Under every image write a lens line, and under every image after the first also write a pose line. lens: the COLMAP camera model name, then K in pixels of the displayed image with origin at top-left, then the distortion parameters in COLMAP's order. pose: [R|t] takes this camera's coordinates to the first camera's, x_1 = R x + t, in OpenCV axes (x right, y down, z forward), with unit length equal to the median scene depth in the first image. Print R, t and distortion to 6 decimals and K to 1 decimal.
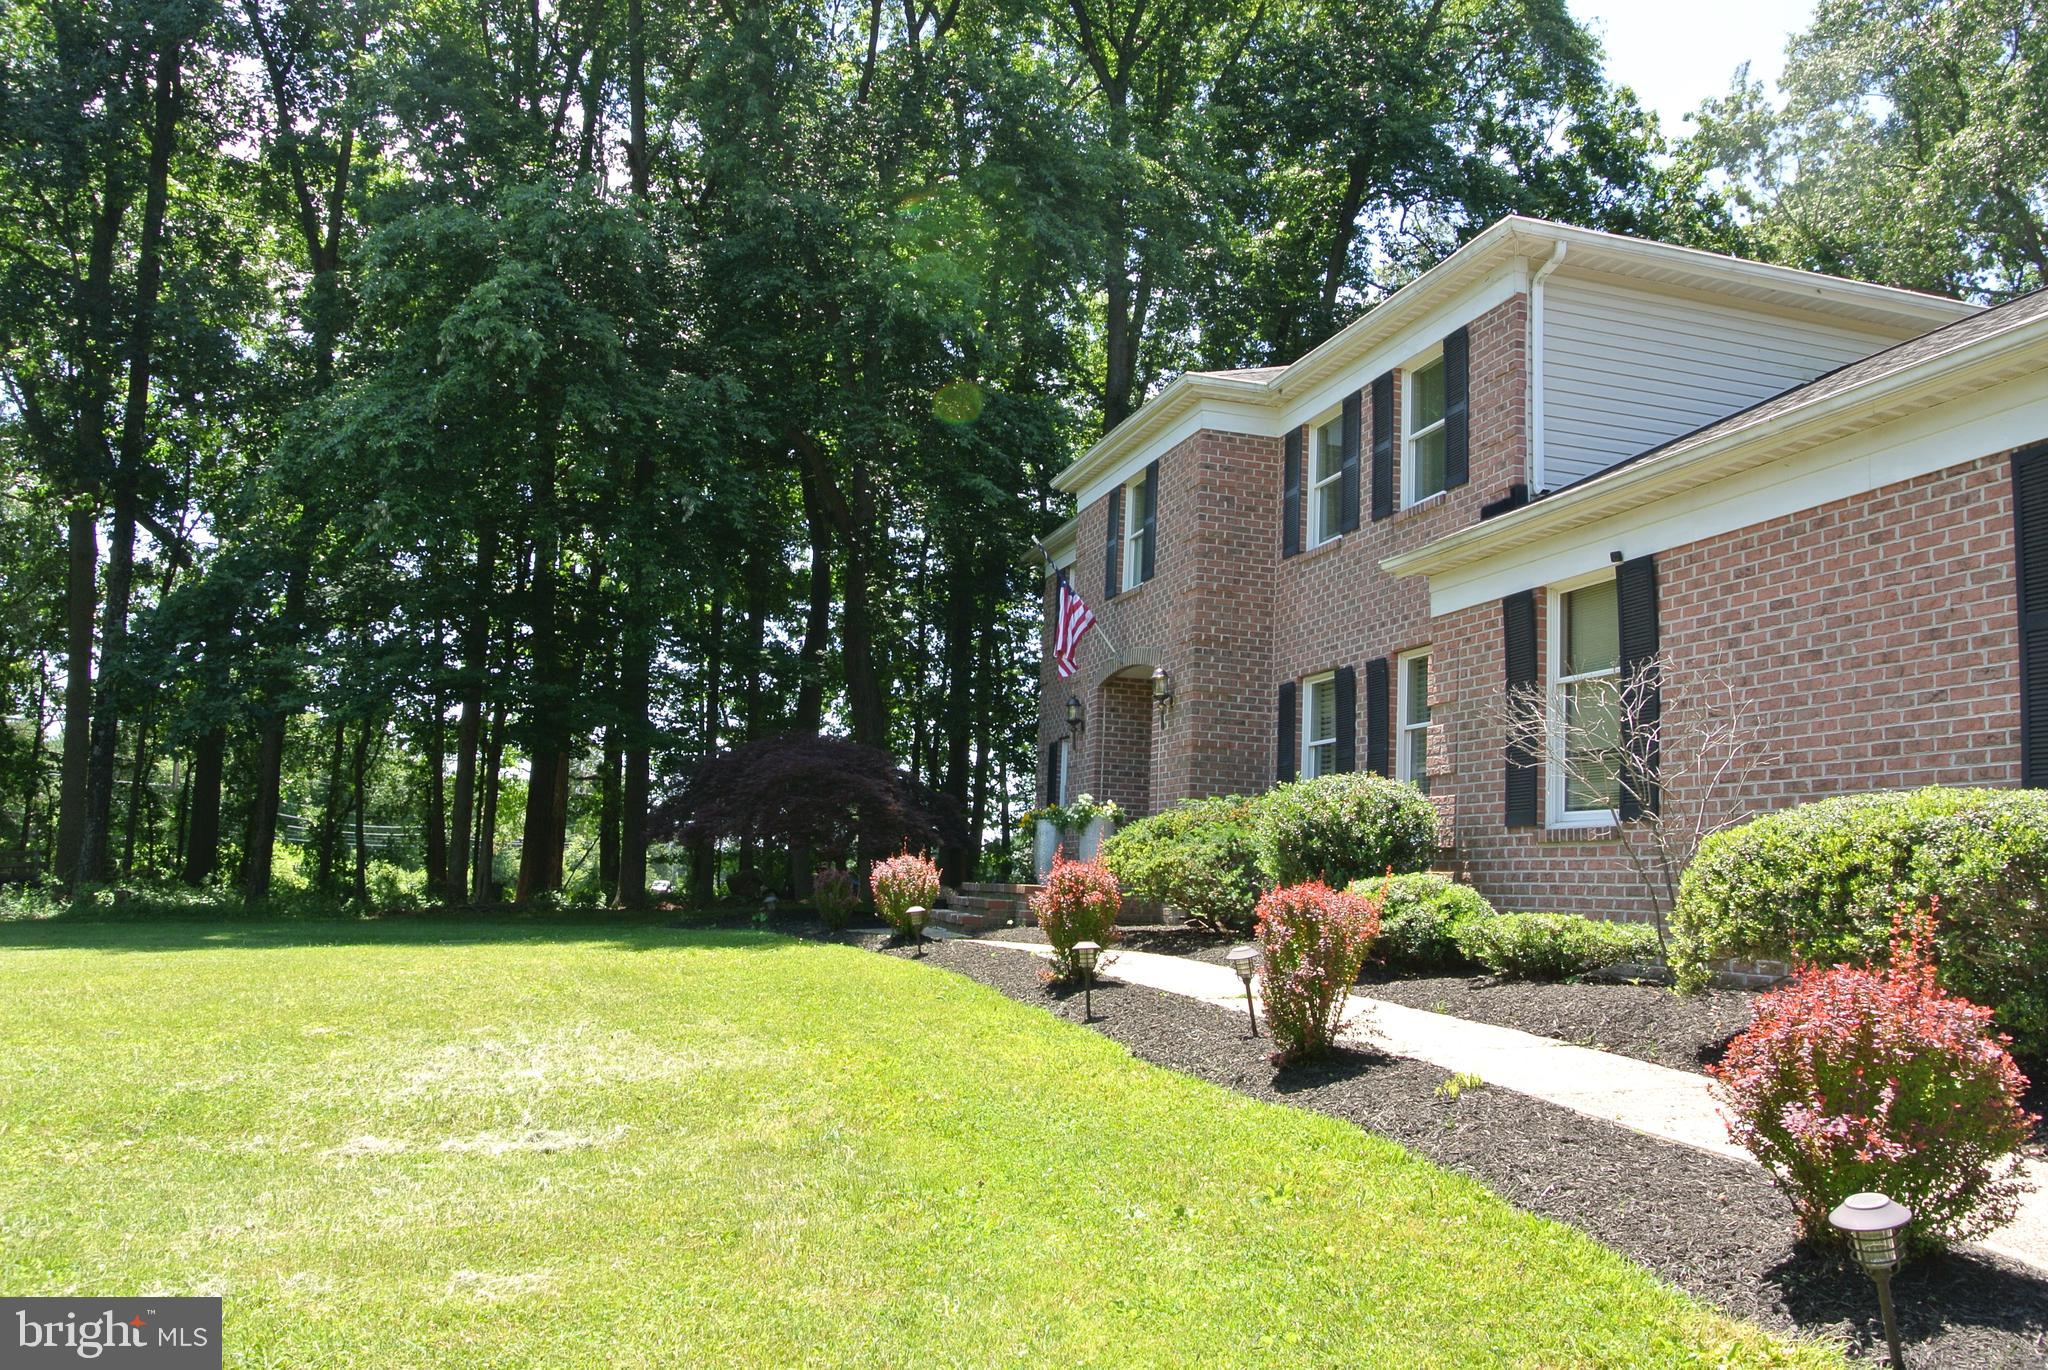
lens RADIAL K [[1604.7, 0, 1024.0], [0, 1604.7, 685.0], [0, 0, 1]] dist [-0.048352, 0.001382]
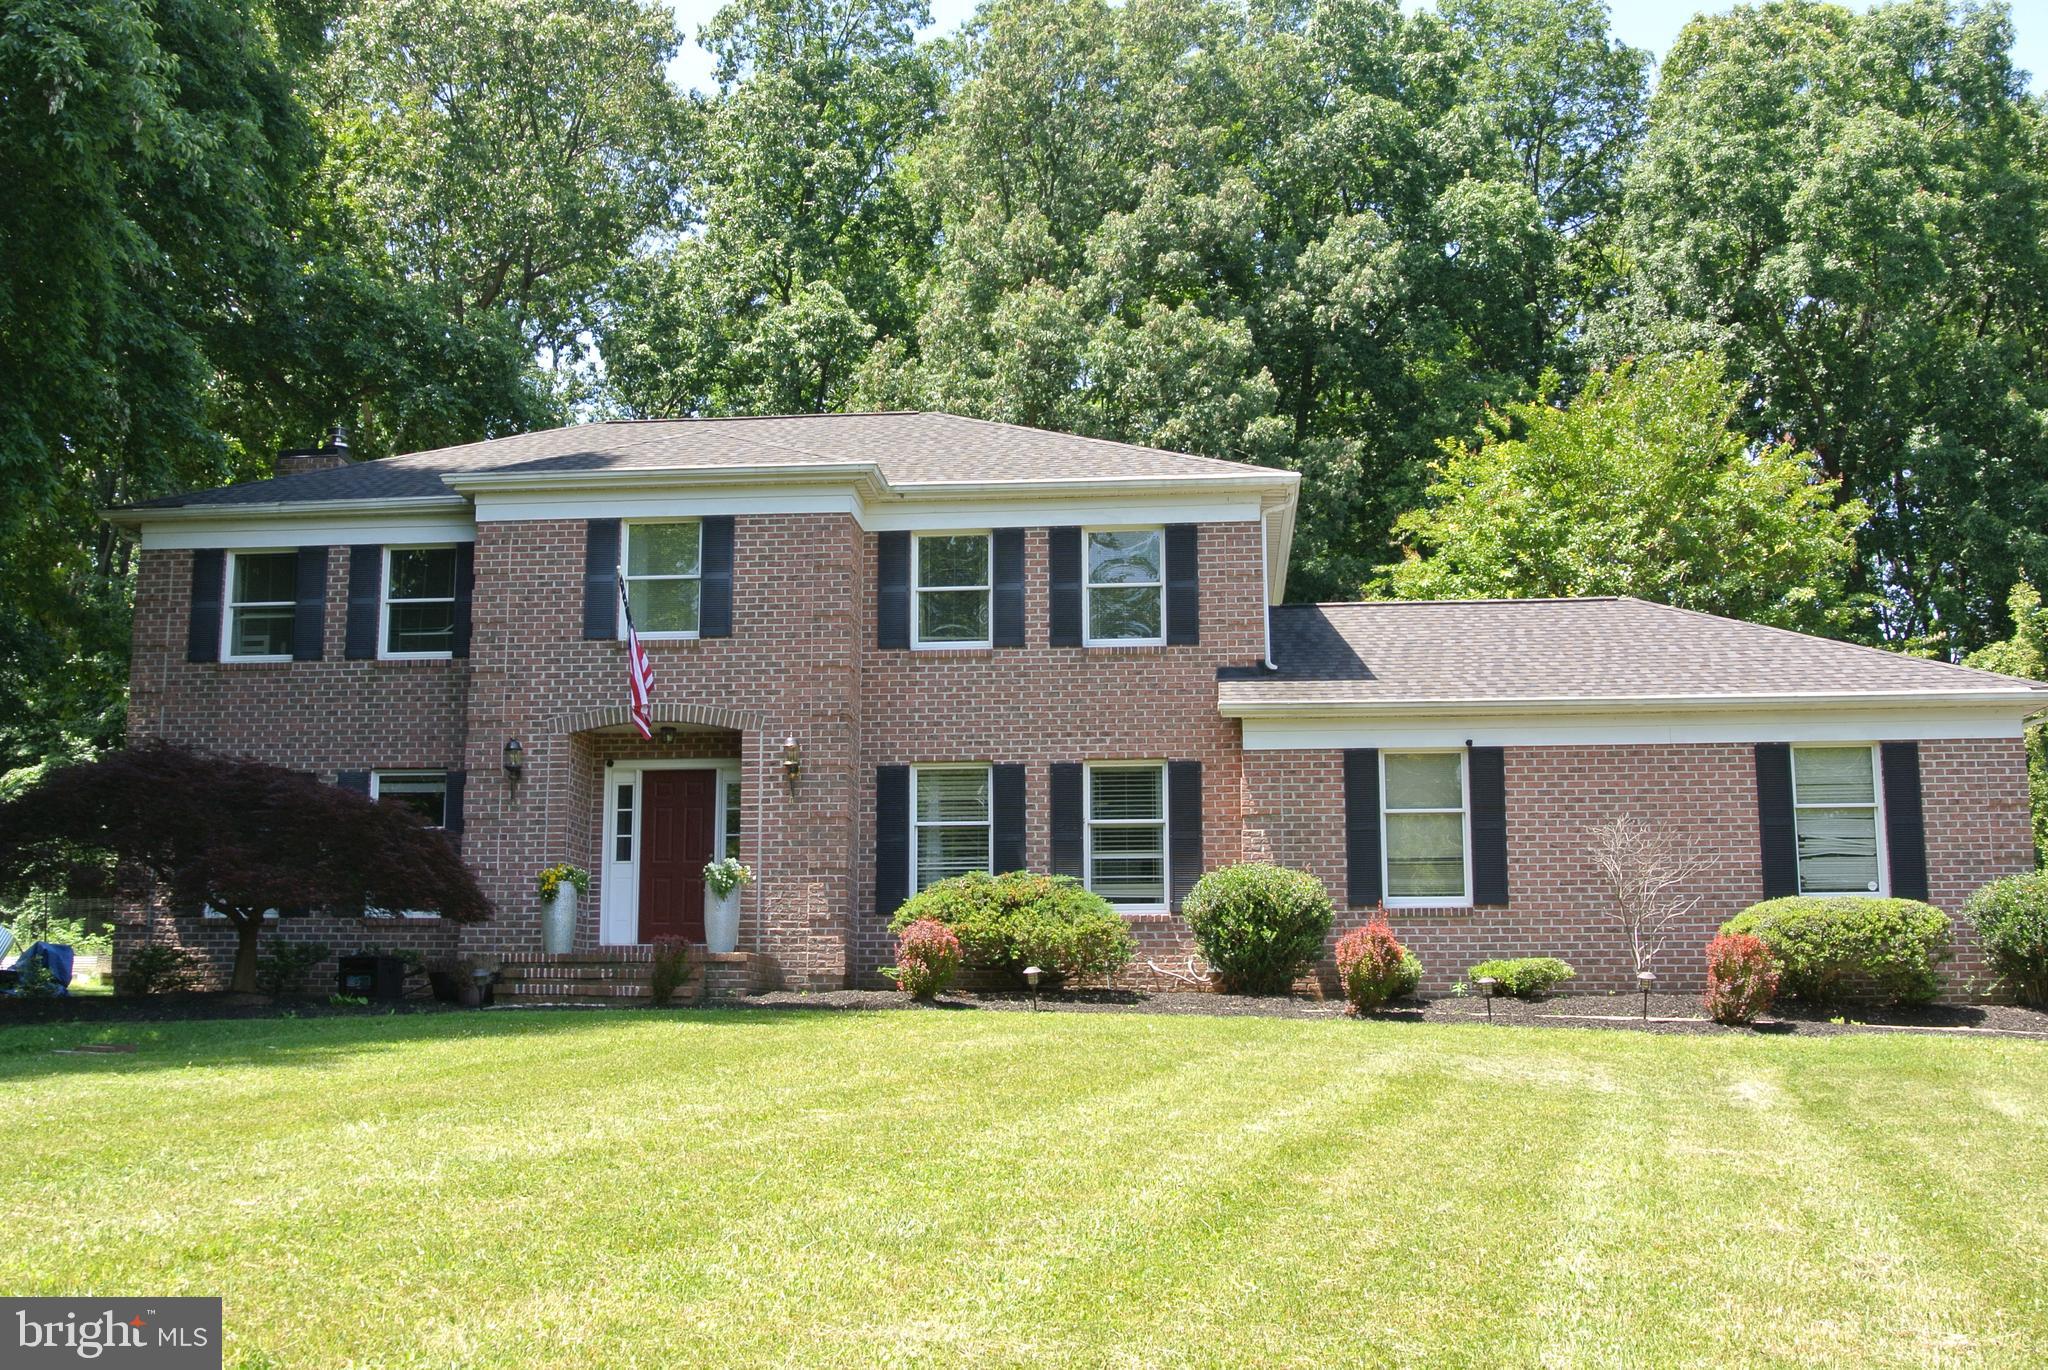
lens RADIAL K [[2104.2, 0, 1024.0], [0, 2104.2, 685.0], [0, 0, 1]] dist [-0.063424, 0.006824]
pose [[0.363085, 0.116878, 0.924397, -1.910695], [-0.101882, 0.991133, -0.085299, 0.097064], [-0.926169, -0.063208, 0.371773, 0.667248]]
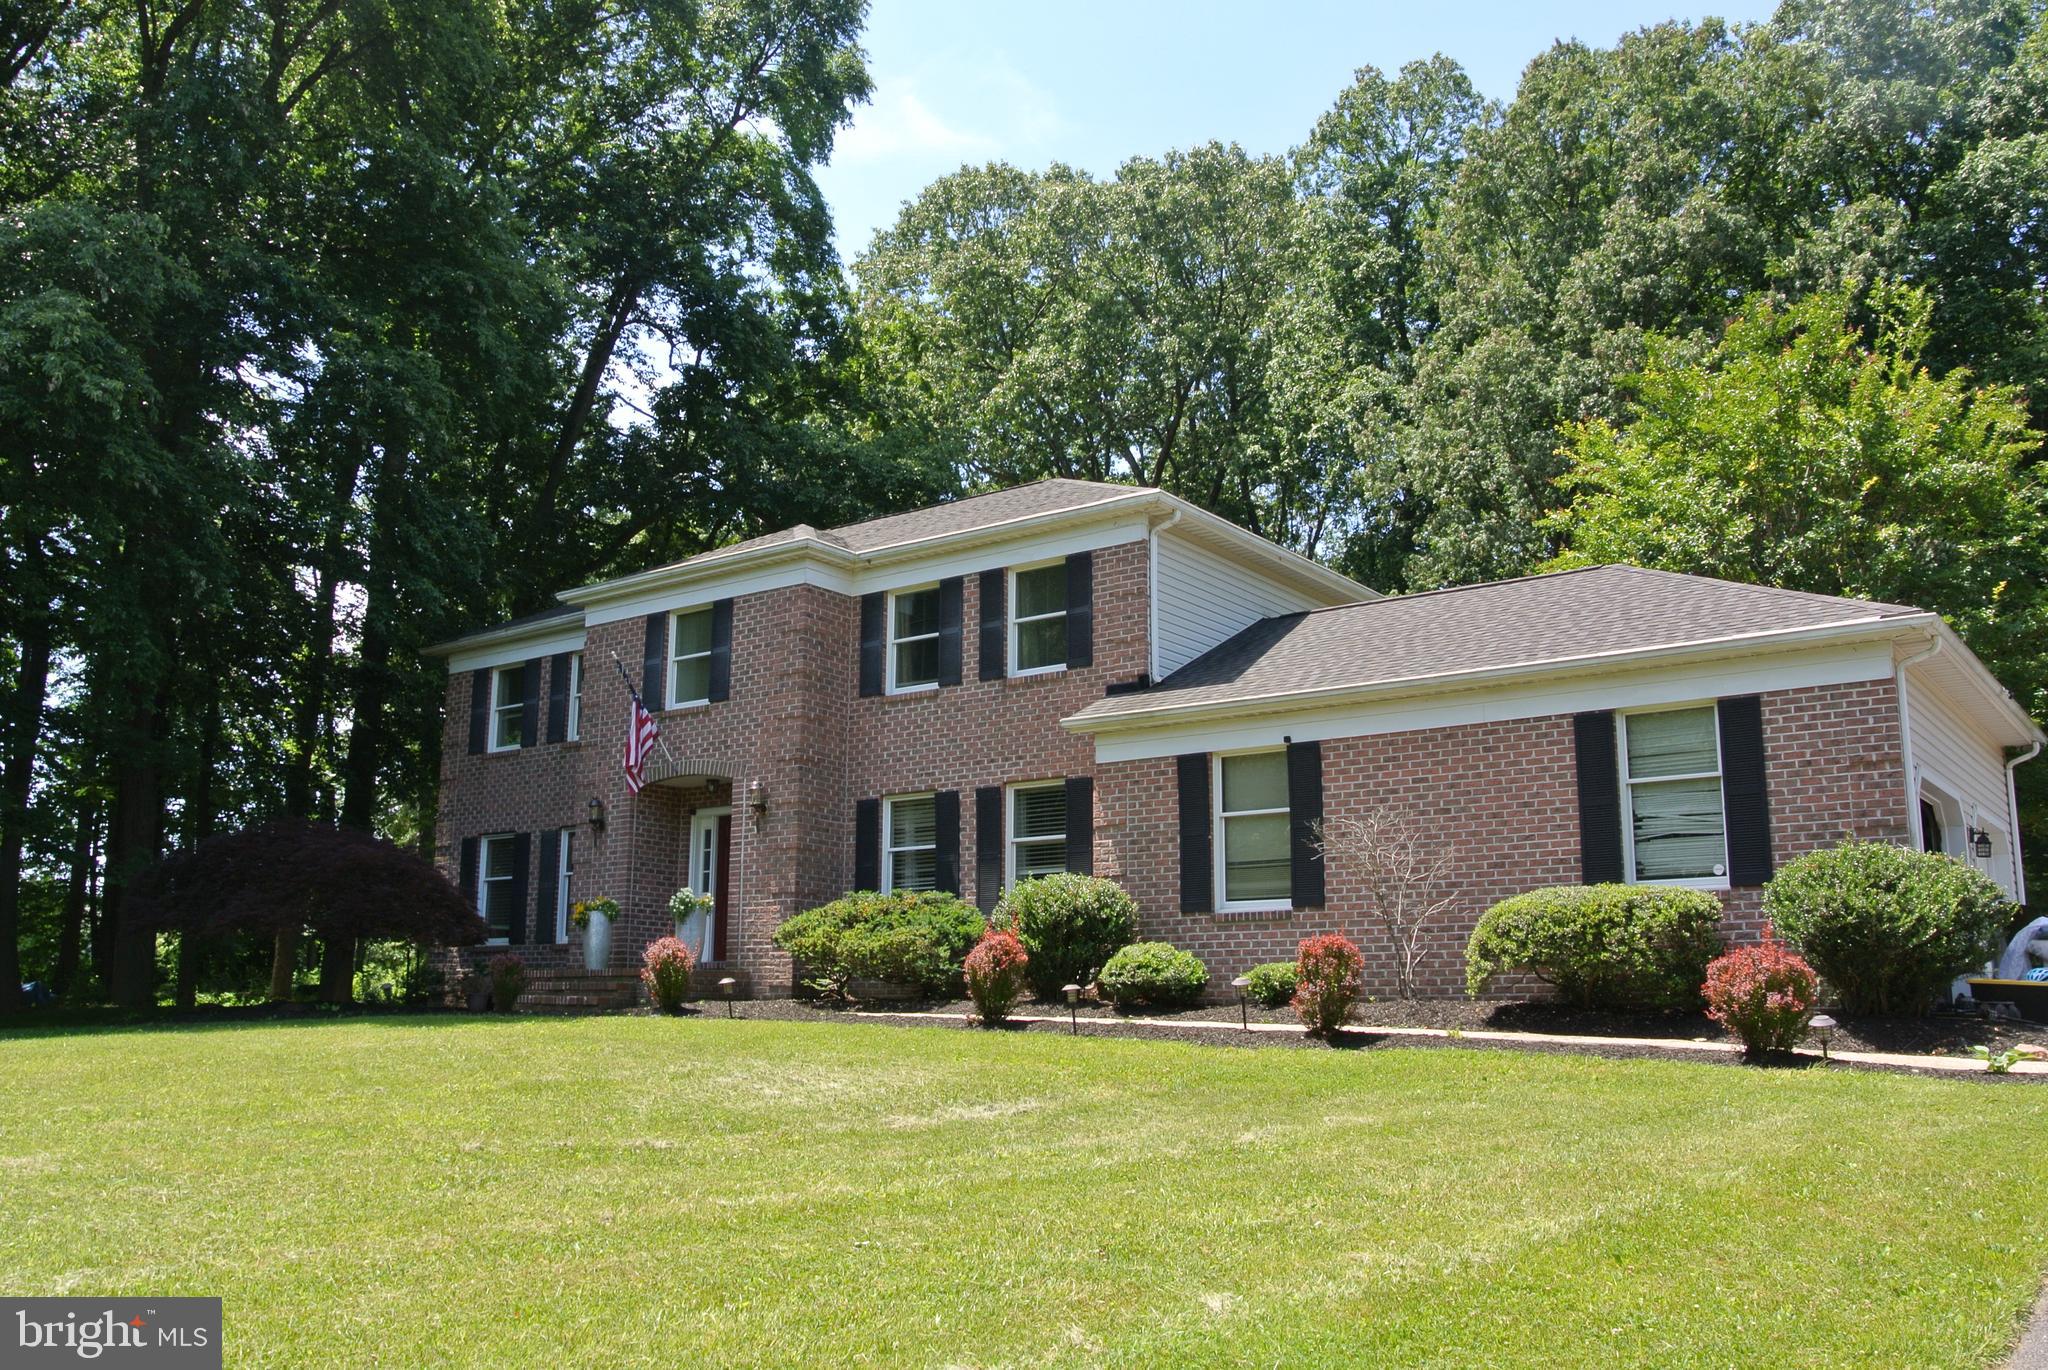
lens RADIAL K [[1758.3, 0, 1024.0], [0, 1758.3, 685.0], [0, 0, 1]] dist [-0.068456, 0.004625]
pose [[0.792101, 0.085834, 0.604325, -0.952276], [-0.050981, 0.995907, -0.074630, 0.009754], [-0.608258, 0.028305, 0.793235, -0.240269]]
